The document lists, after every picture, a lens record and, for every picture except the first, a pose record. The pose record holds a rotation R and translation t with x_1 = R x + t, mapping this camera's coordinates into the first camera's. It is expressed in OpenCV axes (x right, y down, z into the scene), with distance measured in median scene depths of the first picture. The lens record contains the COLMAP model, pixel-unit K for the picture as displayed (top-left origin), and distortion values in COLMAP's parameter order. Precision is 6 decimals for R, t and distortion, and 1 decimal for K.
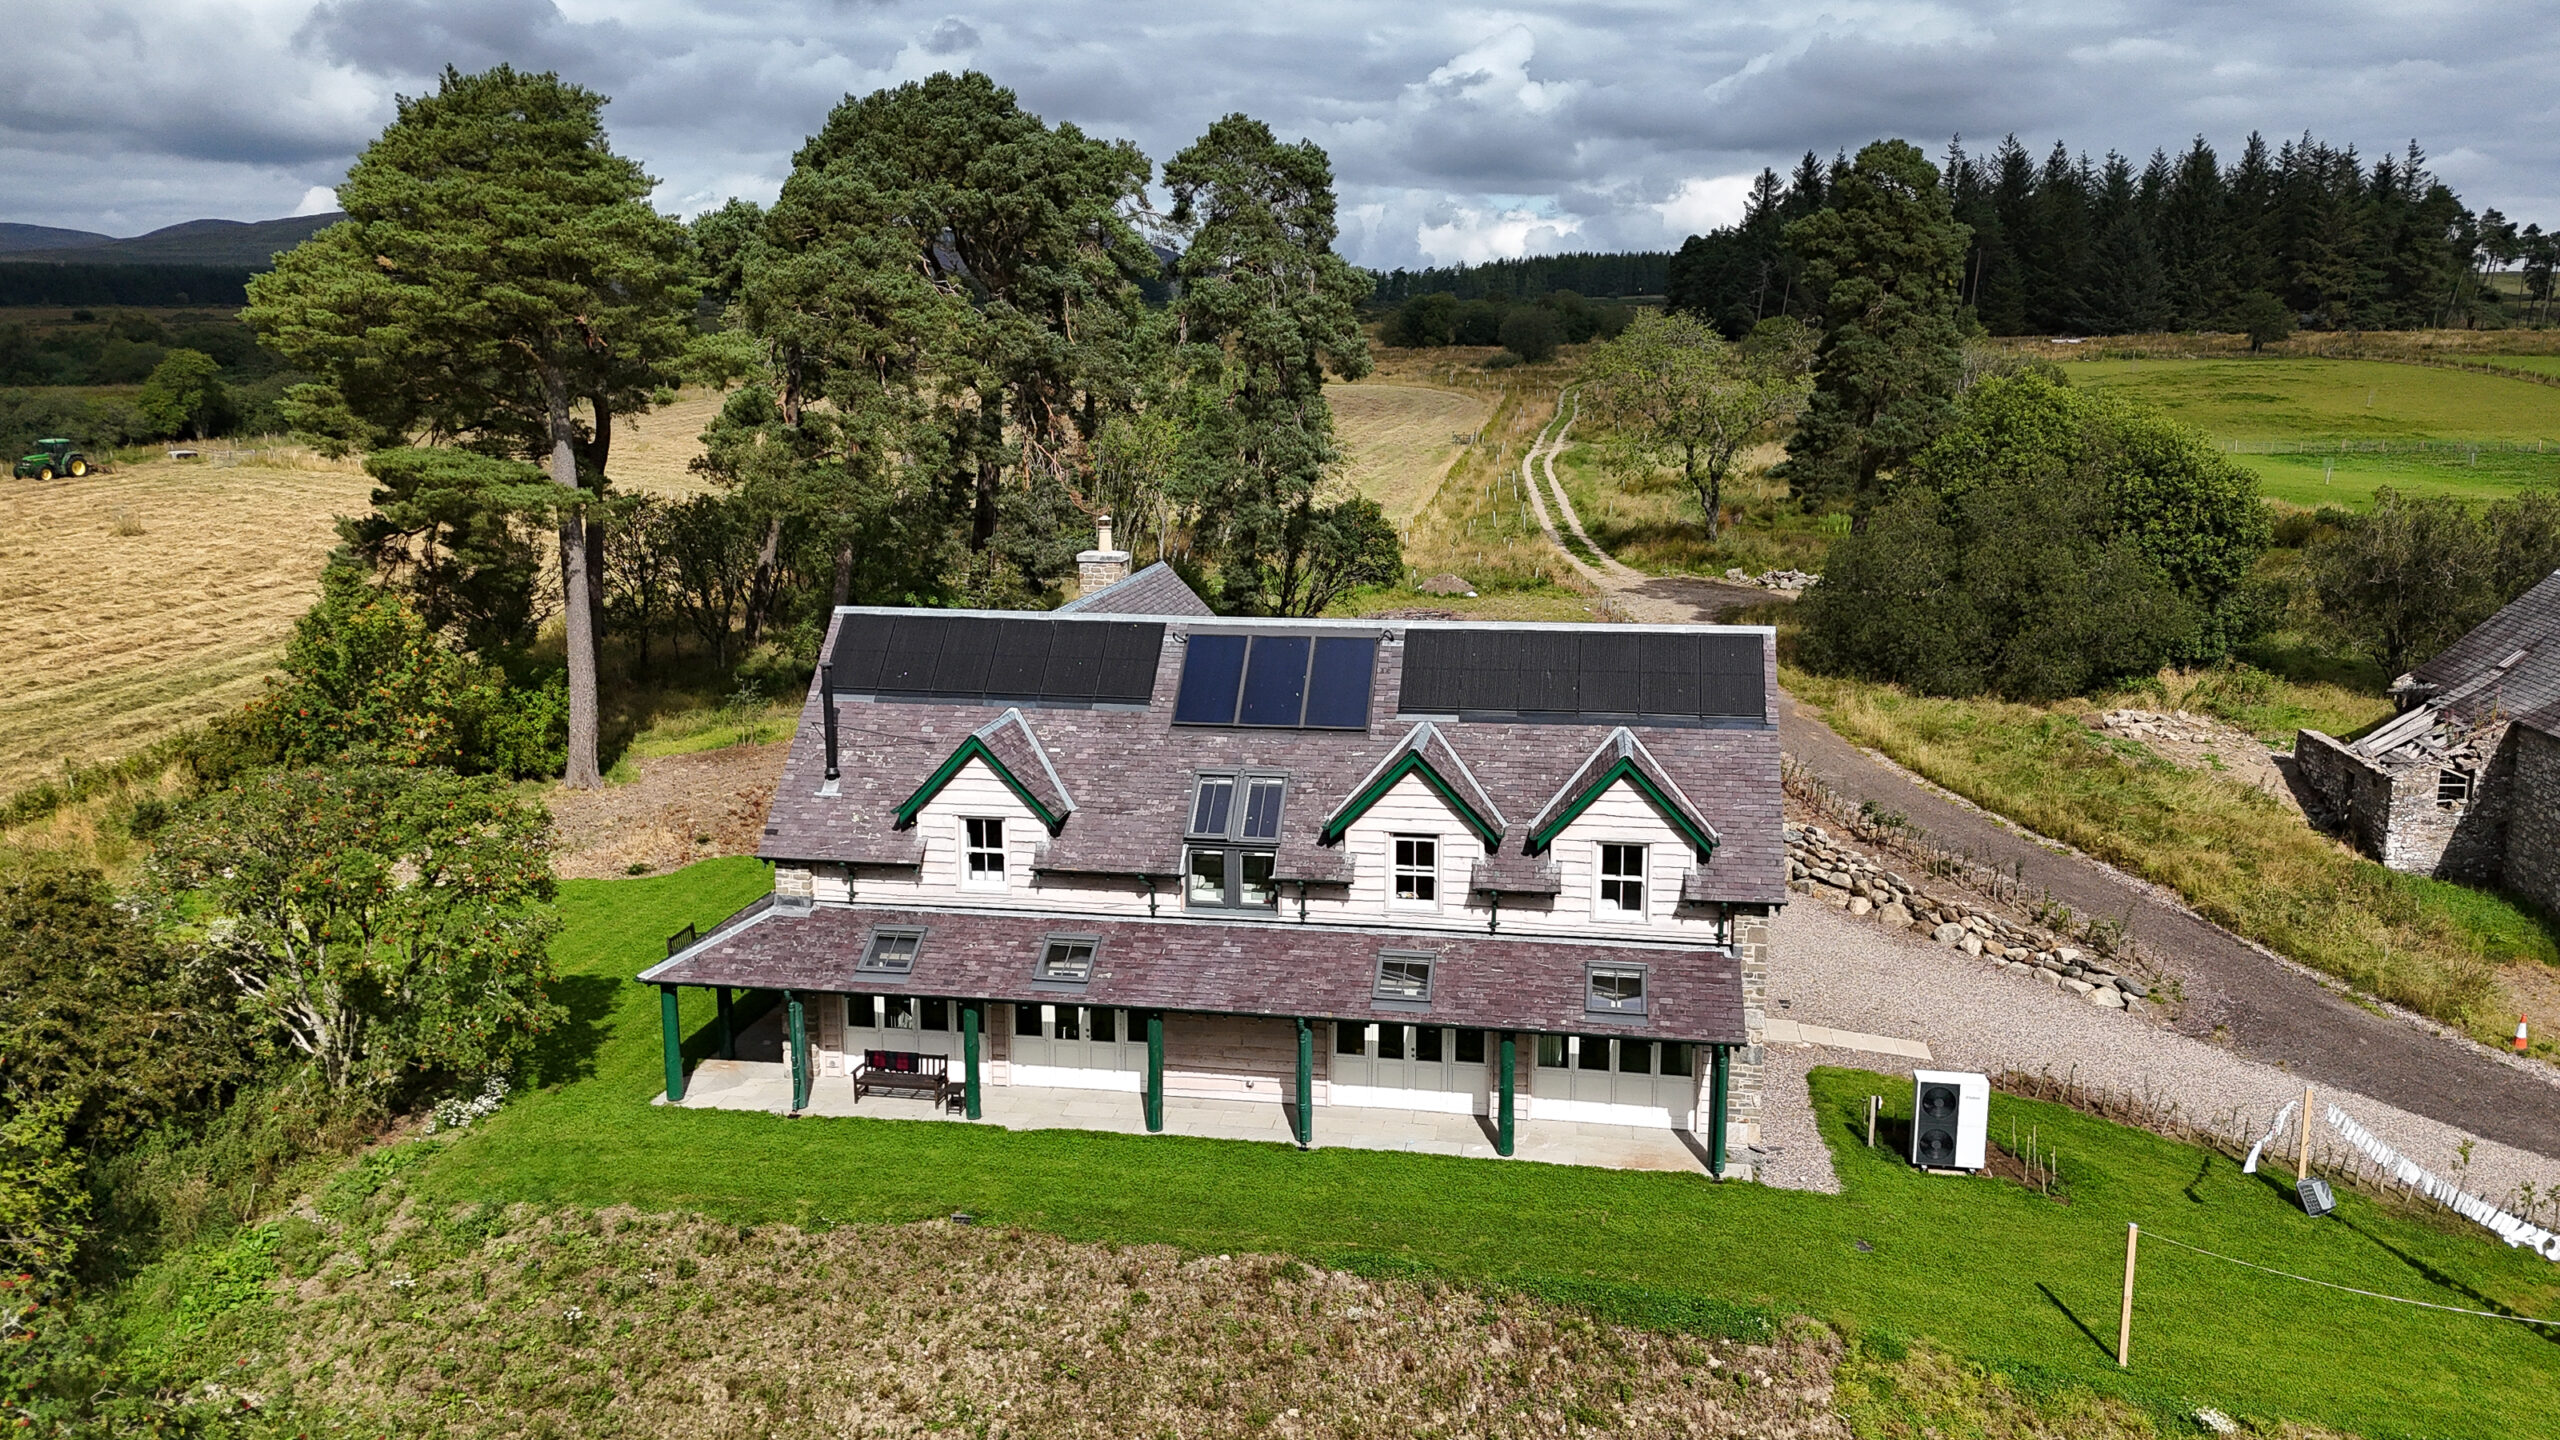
lens RADIAL K [[1886.4, 0, 1280.1], [0, 1886.4, 715.2], [0, 0, 1]] dist [0.075931, -0.071211]
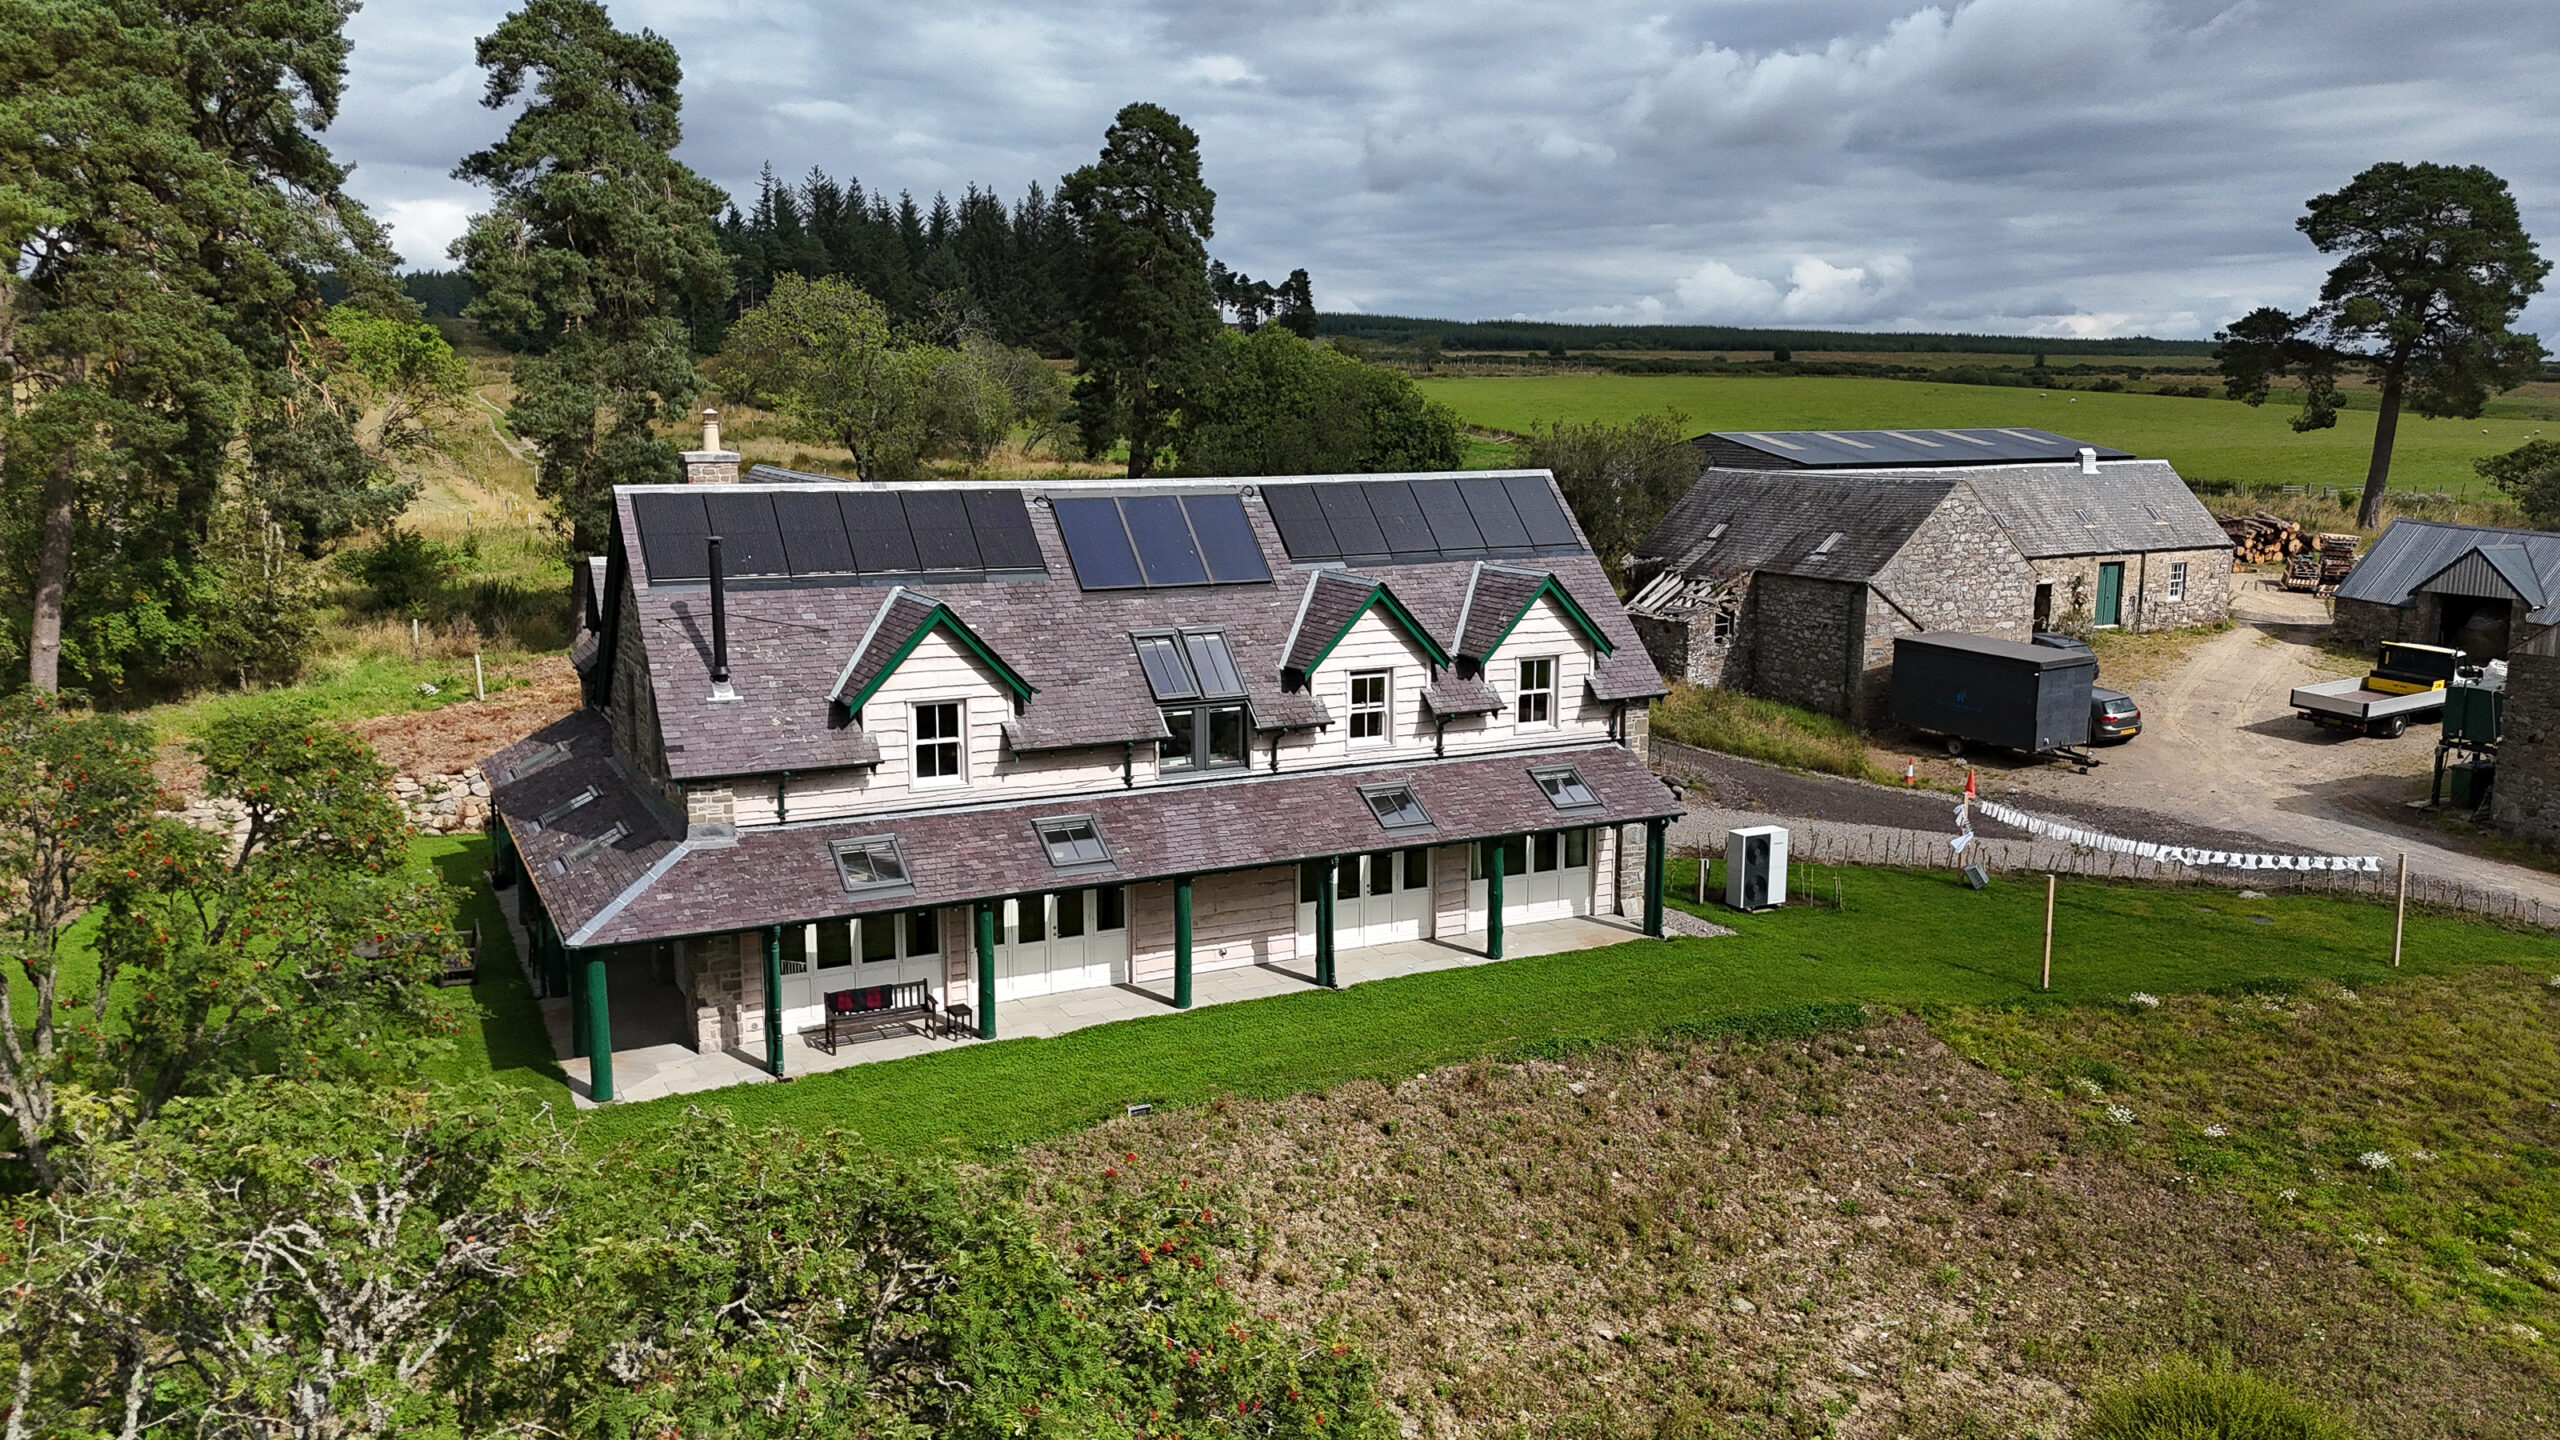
lens RADIAL K [[1886.4, 0, 1290.2], [0, 1886.4, 713.2], [0, 0, 1]] dist [0.075931, -0.071211]
pose [[0.802968, -0.096470, 0.588163, -0.534837], [0.108058, 0.994024, 0.015517, 0.062516], [-0.586145, 0.051096, 0.808594, 0.195583]]
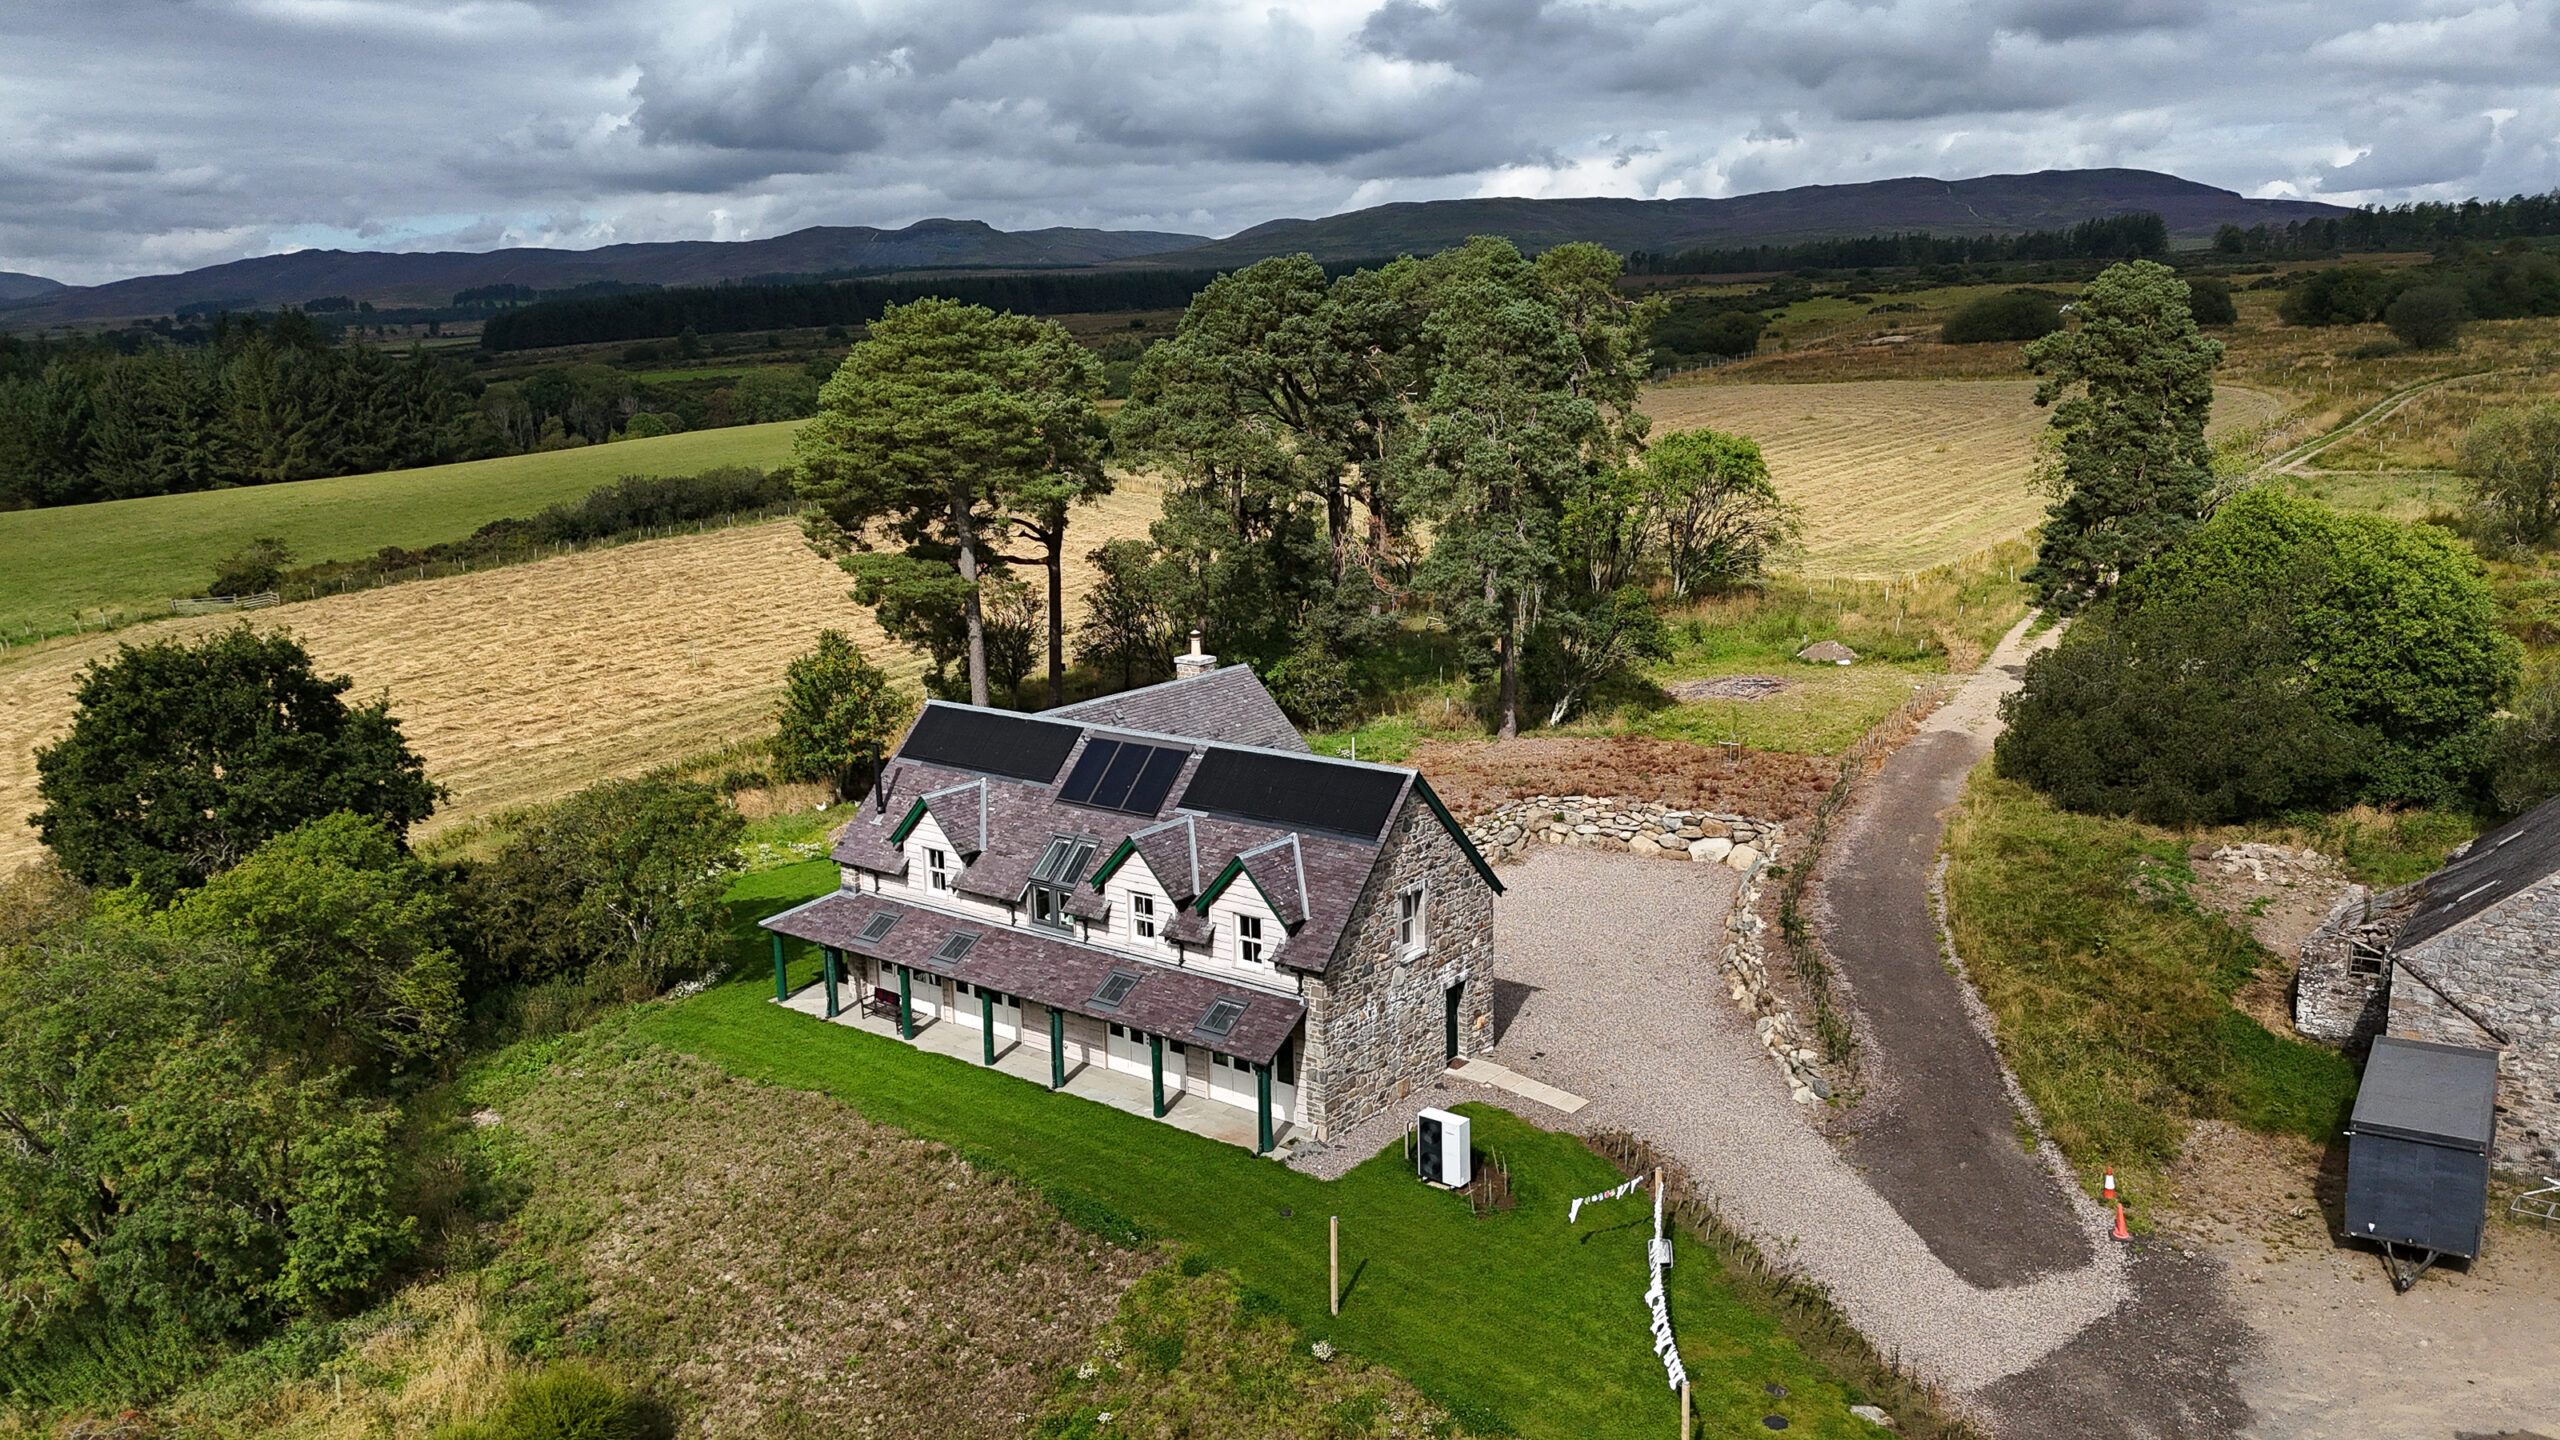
lens RADIAL K [[1886.4, 0, 1272.1], [0, 1886.4, 711.5], [0, 0, 1]] dist [0.075931, -0.071211]
pose [[0.875094, 0.071952, -0.478574, 0.813315], [-0.063619, 0.997408, 0.033626, -0.127496], [0.479752, 0.001020, 0.877403, -0.230952]]
